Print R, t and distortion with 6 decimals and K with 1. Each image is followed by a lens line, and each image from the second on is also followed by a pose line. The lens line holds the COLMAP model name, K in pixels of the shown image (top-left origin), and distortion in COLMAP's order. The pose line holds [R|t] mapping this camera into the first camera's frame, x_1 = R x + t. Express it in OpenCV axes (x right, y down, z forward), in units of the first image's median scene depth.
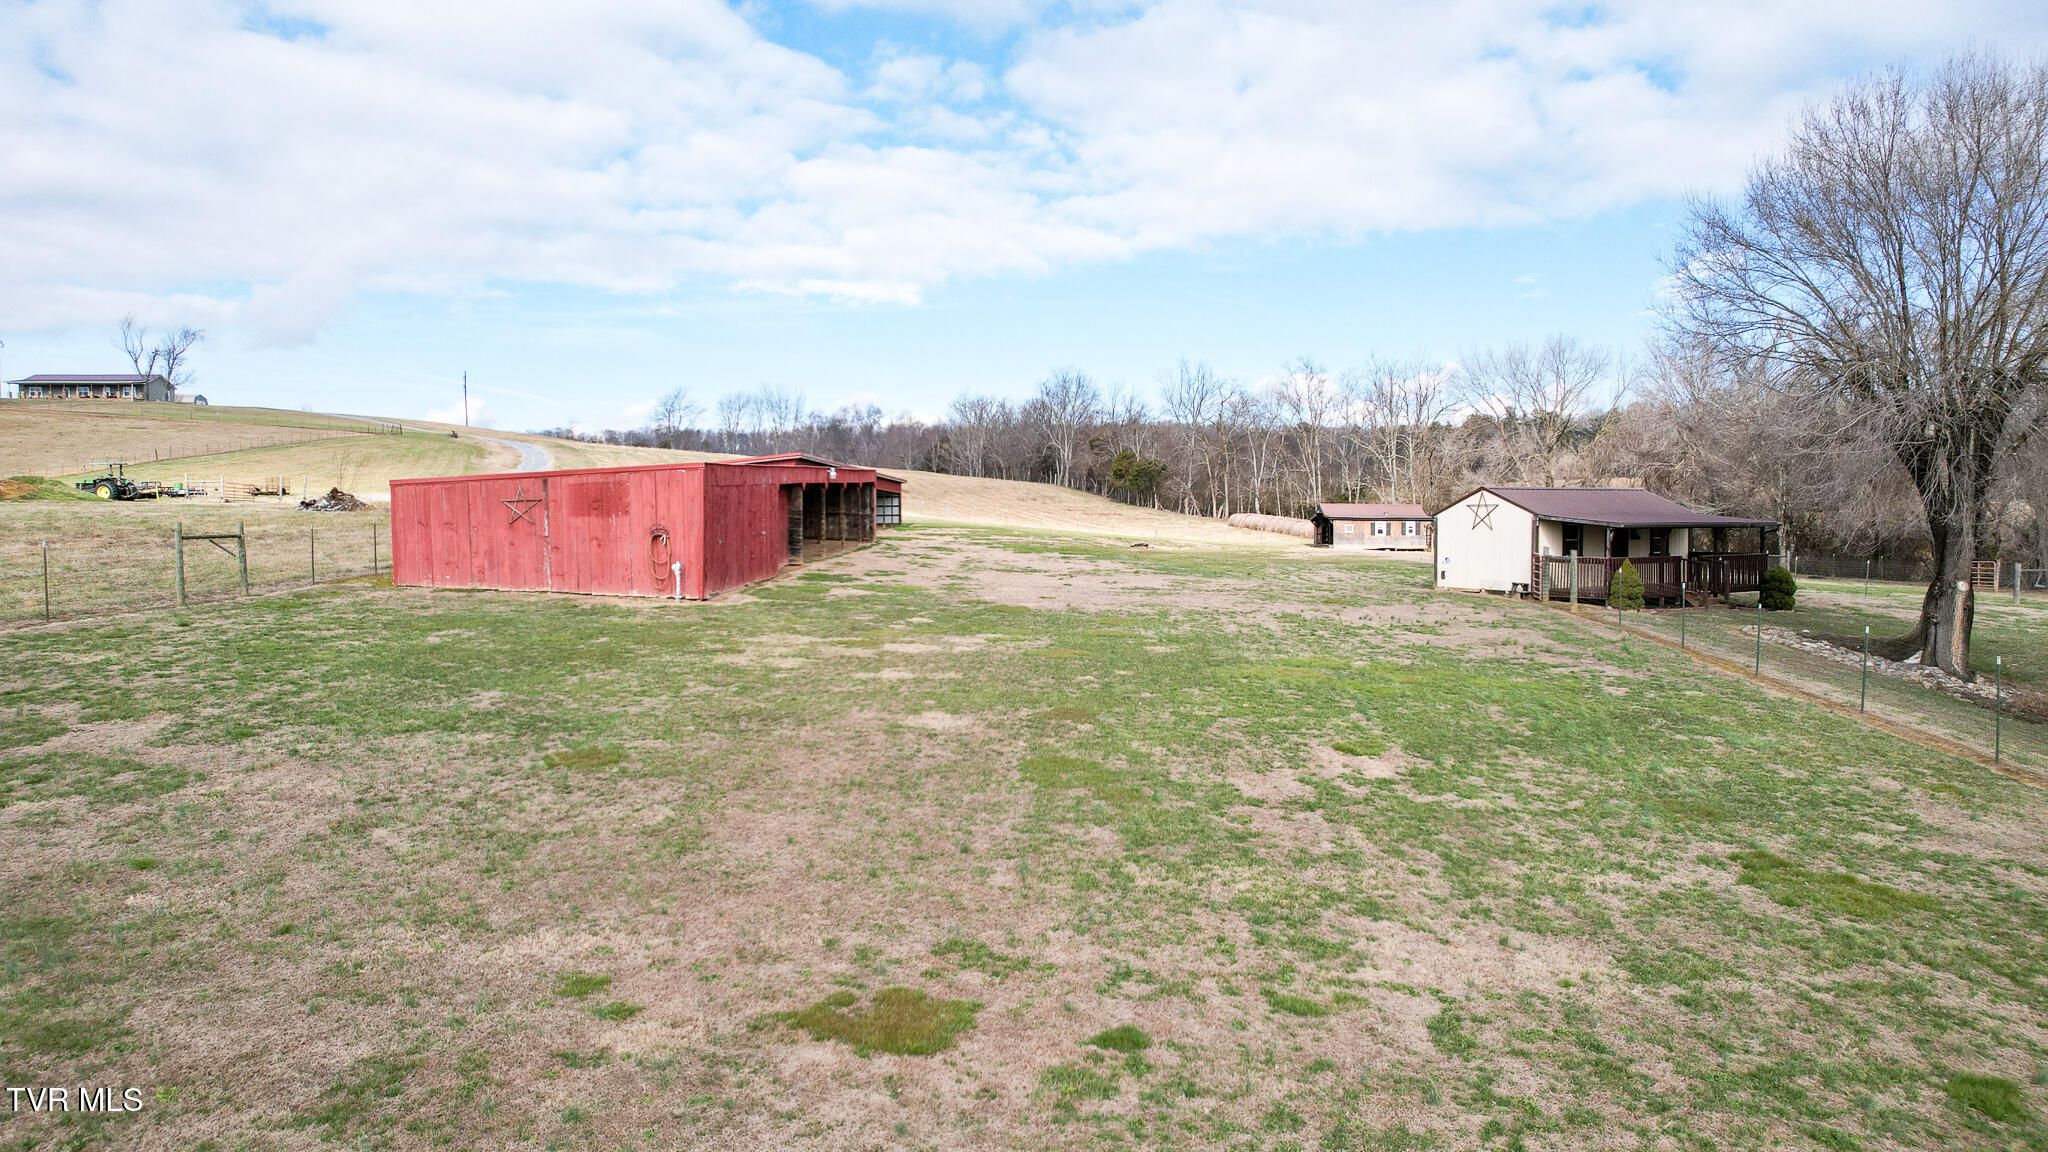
lens RADIAL K [[1308.9, 0, 1024.5], [0, 1308.9, 579.3], [0, 0, 1]] dist [-0.071512, 0.065254]
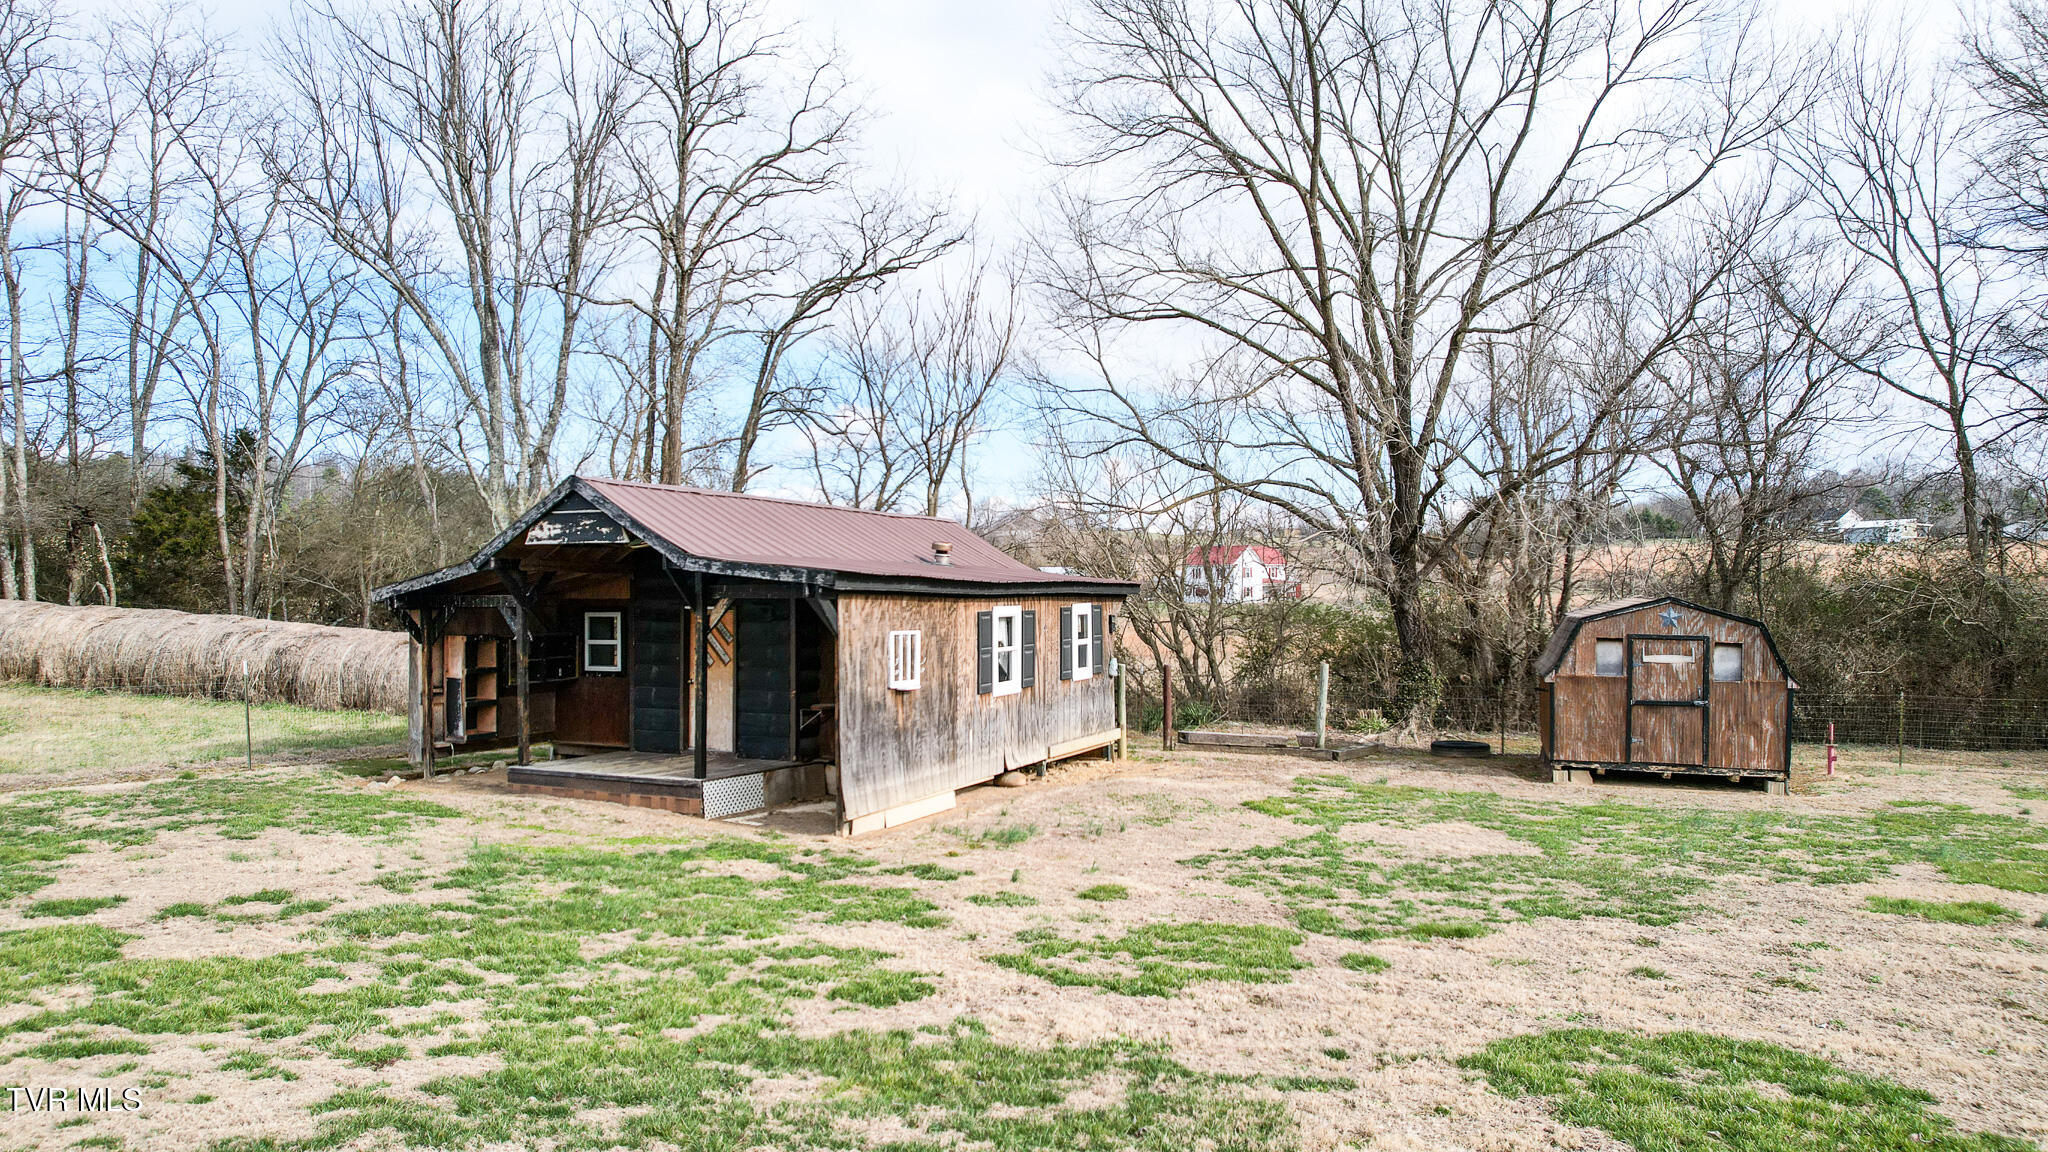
lens RADIAL K [[1308.9, 0, 1024.5], [0, 1308.9, 579.3], [0, 0, 1]] dist [-0.071512, 0.065254]
pose [[0.462624, 0.012955, 0.886460, 0.076512], [0.041656, 0.998471, -0.036331, -0.023869], [-0.885575, 0.053734, 0.461377, 0.531746]]
